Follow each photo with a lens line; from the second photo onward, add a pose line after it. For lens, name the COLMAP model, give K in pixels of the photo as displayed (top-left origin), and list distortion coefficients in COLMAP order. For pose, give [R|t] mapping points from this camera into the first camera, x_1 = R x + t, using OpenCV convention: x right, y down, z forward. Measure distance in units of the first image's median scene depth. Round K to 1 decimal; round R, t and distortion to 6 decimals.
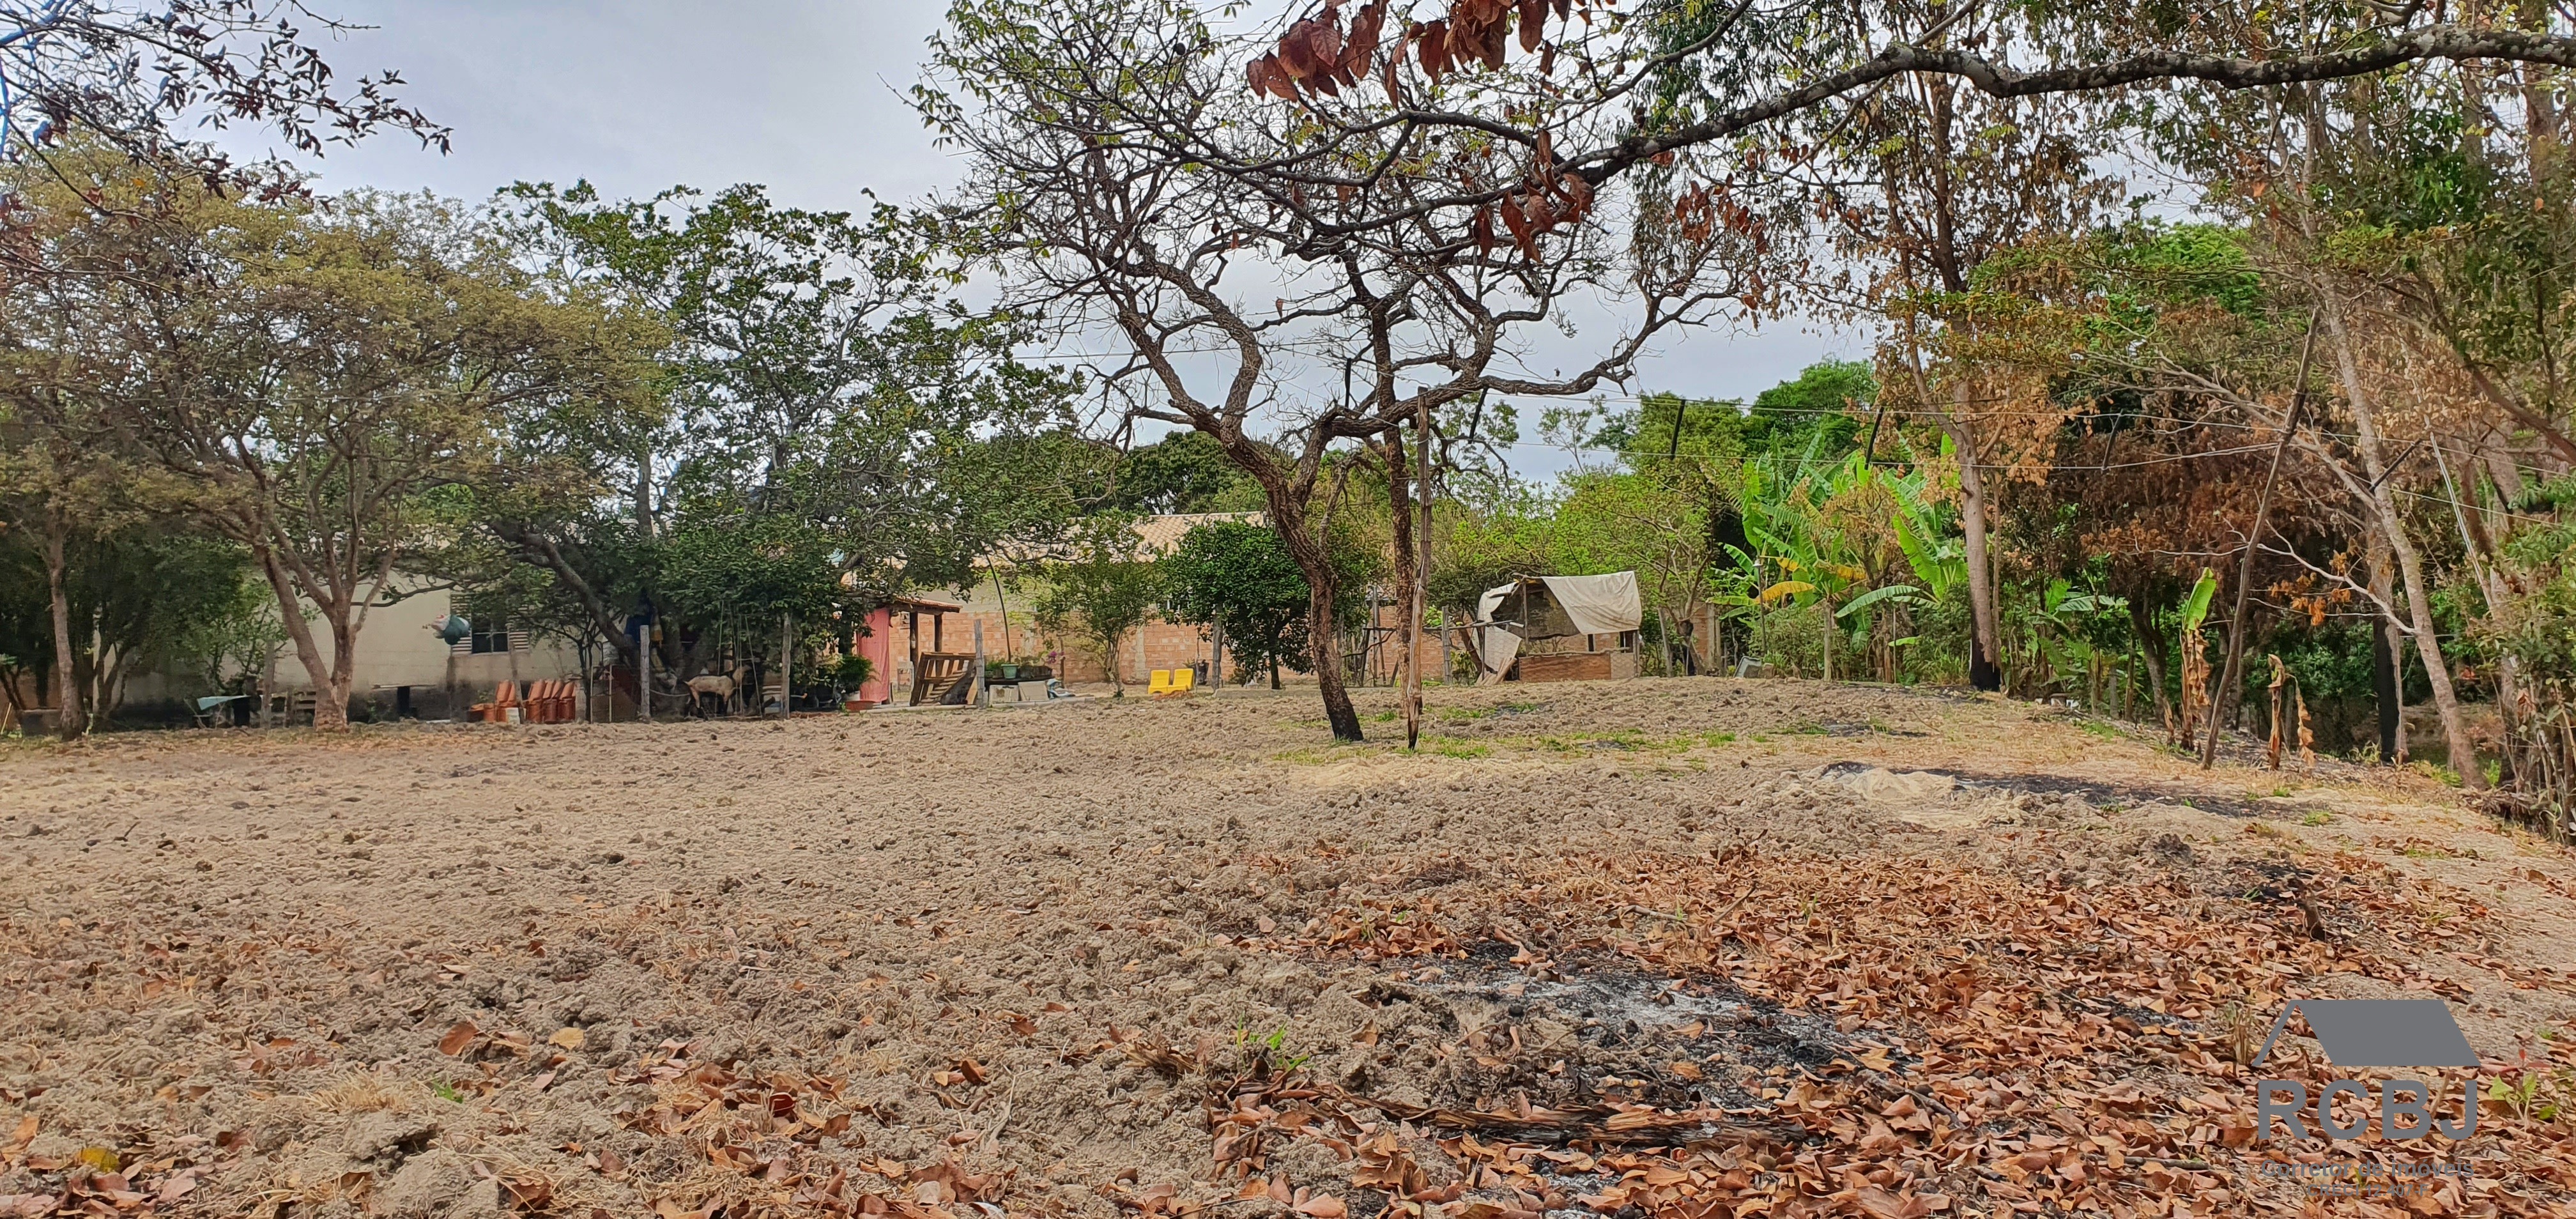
lens RADIAL K [[2038.0, 0, 1315.0], [0, 2038.0, 574.3], [0, 0, 1]] dist [0.002784, 0.004319]
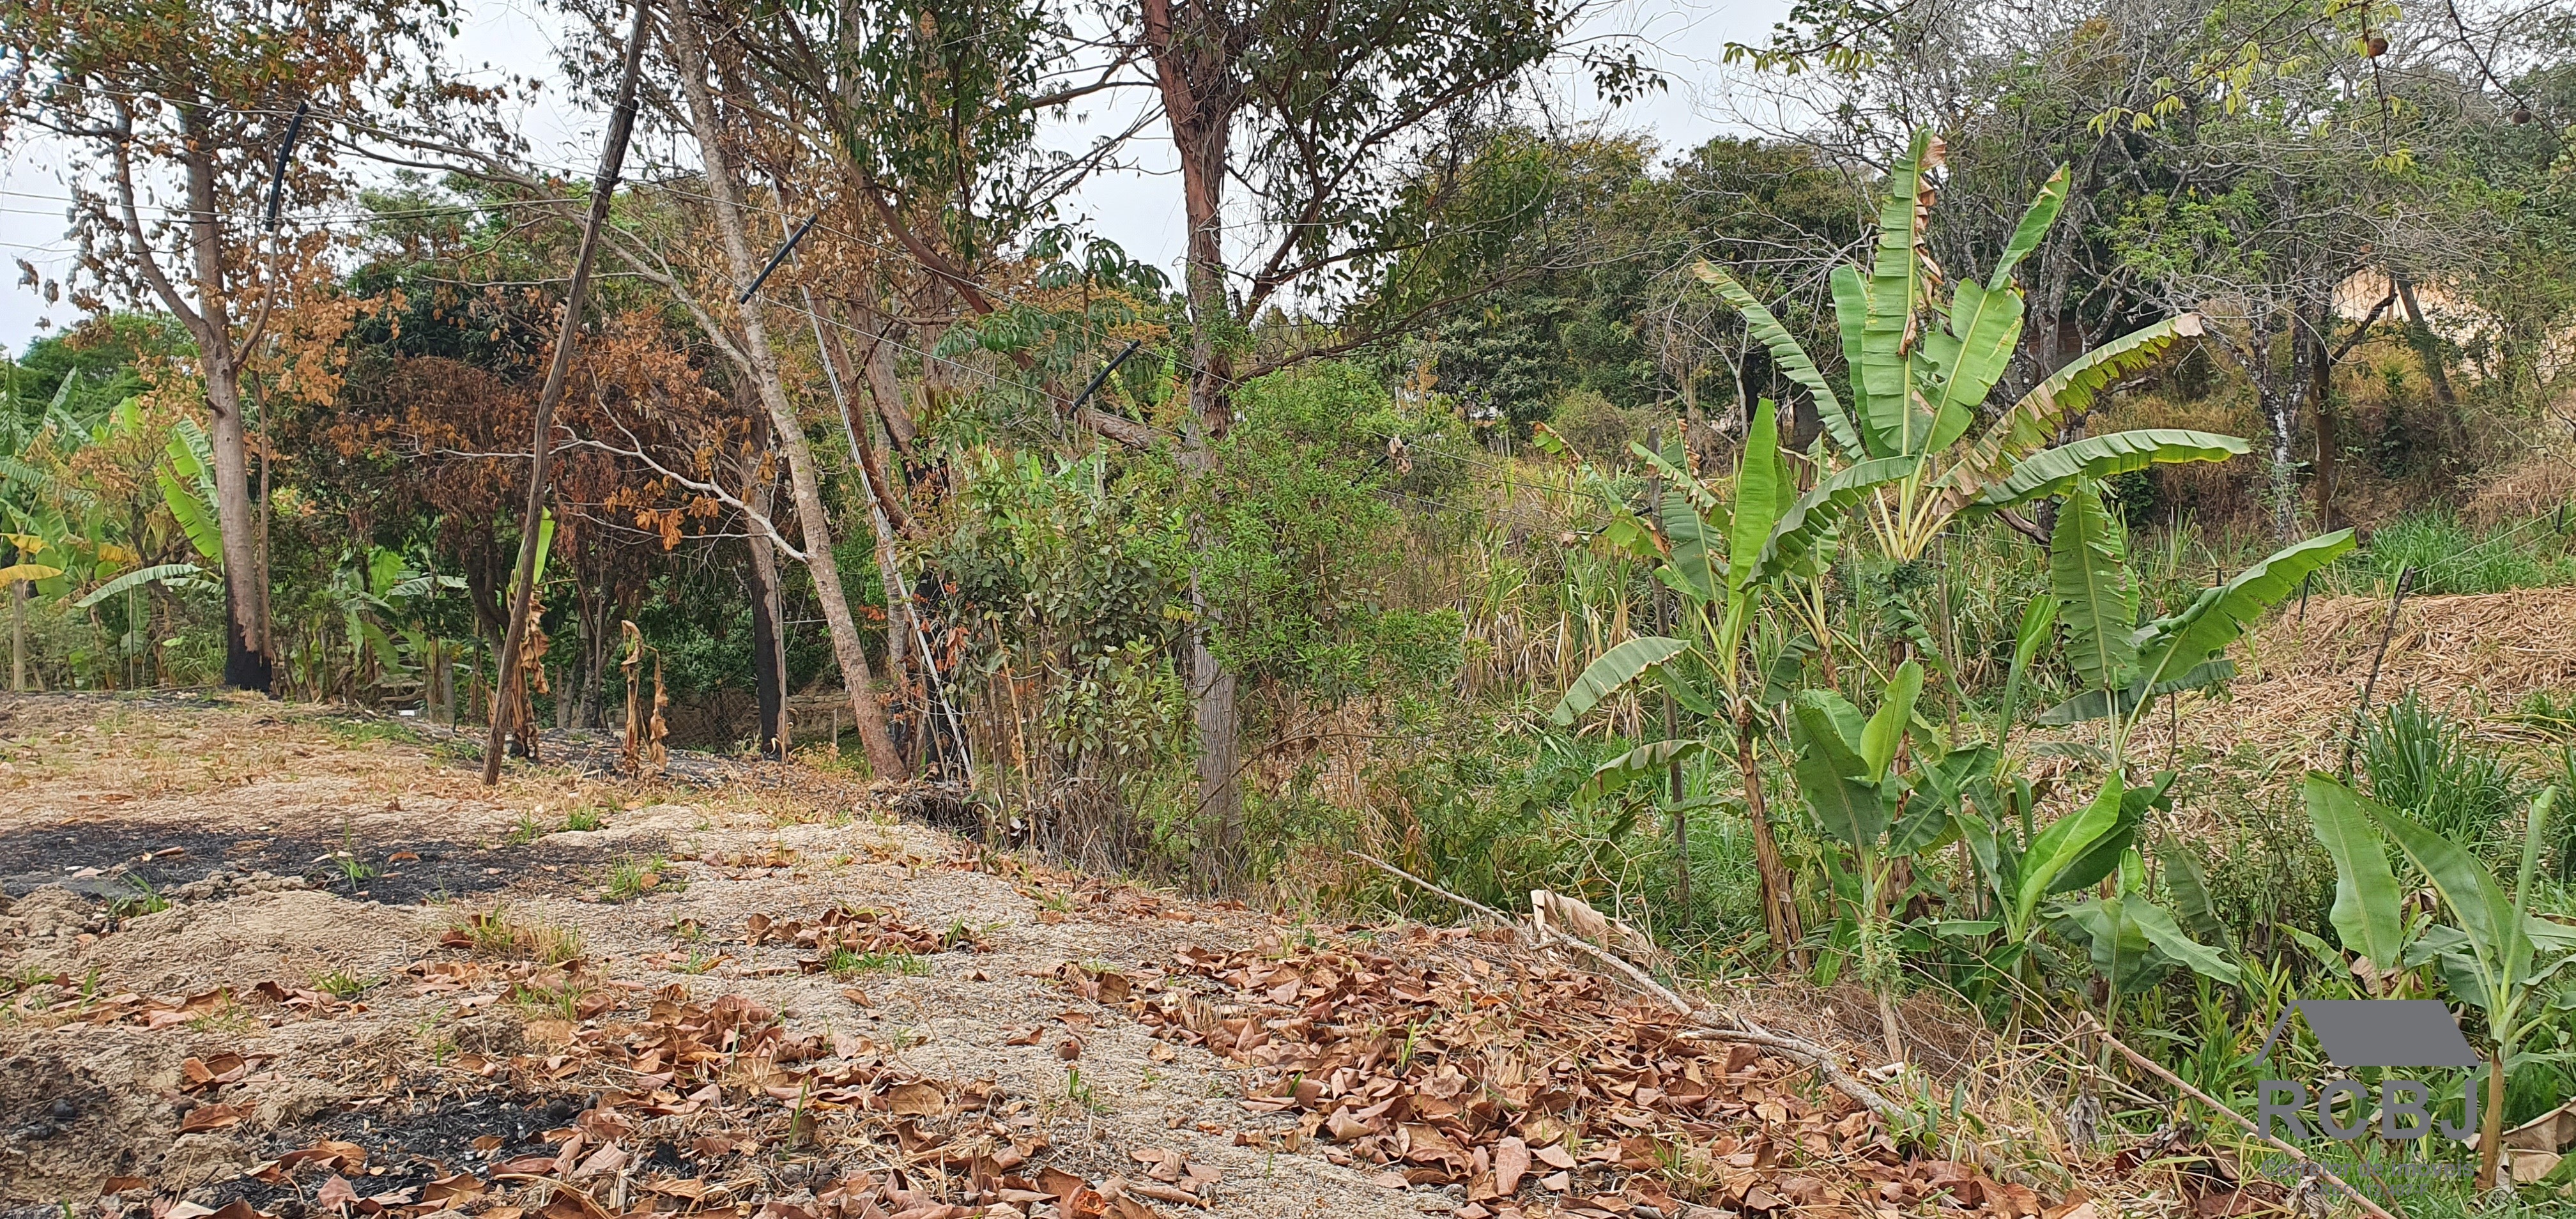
lens RADIAL K [[2038.0, 0, 1315.0], [0, 2038.0, 574.3], [0, 0, 1]] dist [0.002784, 0.004319]
pose [[0.732909, -0.005667, 0.680303, 0.164373], [0.010274, 0.999943, -0.002740, 0.030796], [-0.680249, 0.008998, 0.732926, 0.316609]]
